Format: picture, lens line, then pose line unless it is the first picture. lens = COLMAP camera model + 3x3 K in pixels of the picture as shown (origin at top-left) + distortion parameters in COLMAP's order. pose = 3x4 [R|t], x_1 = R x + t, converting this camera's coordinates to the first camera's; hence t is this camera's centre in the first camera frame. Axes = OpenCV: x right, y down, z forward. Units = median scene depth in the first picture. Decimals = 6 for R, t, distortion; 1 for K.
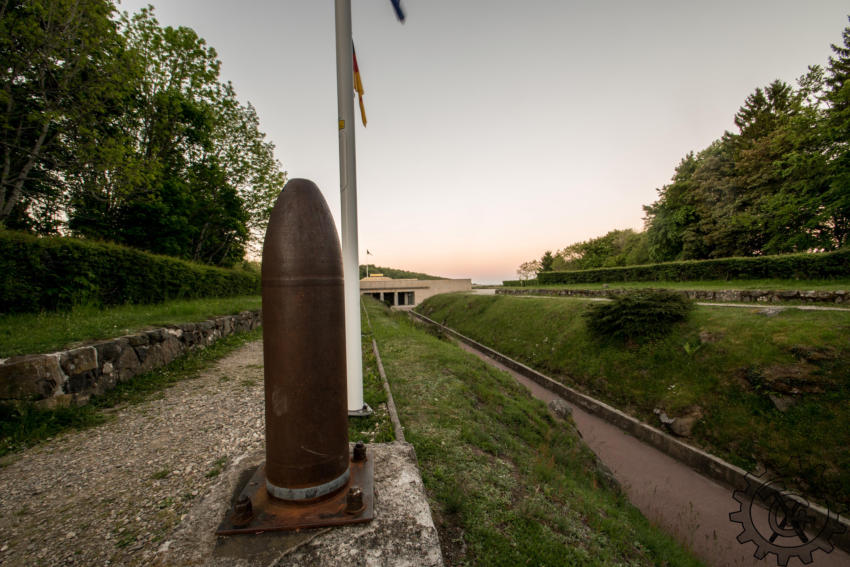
lens RADIAL K [[359.9, 0, 424.4], [0, 359.9, 283.5], [0, 0, 1]] dist [-0.002278, -0.000667]
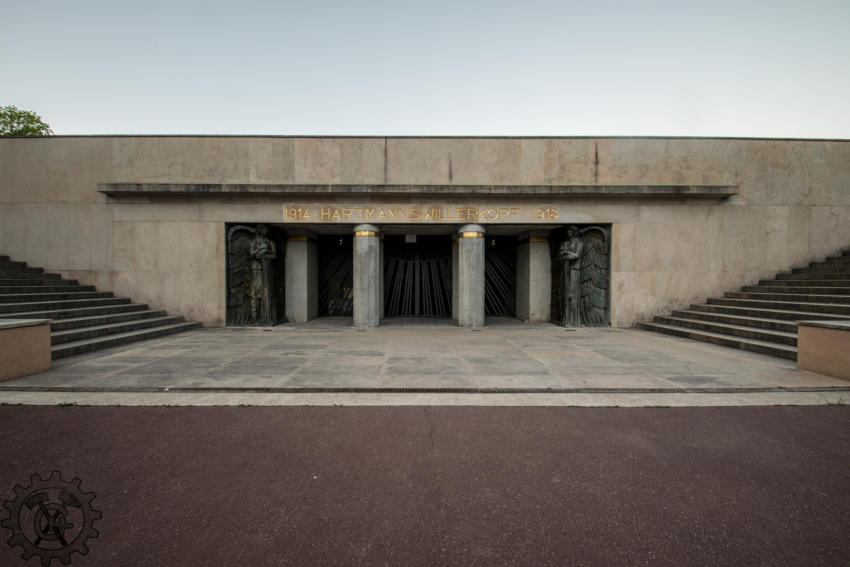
lens RADIAL K [[359.9, 0, 420.1], [0, 359.9, 286.6], [0, 0, 1]] dist [-0.002278, -0.000667]
pose [[0.986172, 0.031242, -0.162754, -0.074515], [-0.027744, 0.999333, 0.023724, 0.043404], [0.163387, -0.018881, 0.986381, 0.856716]]
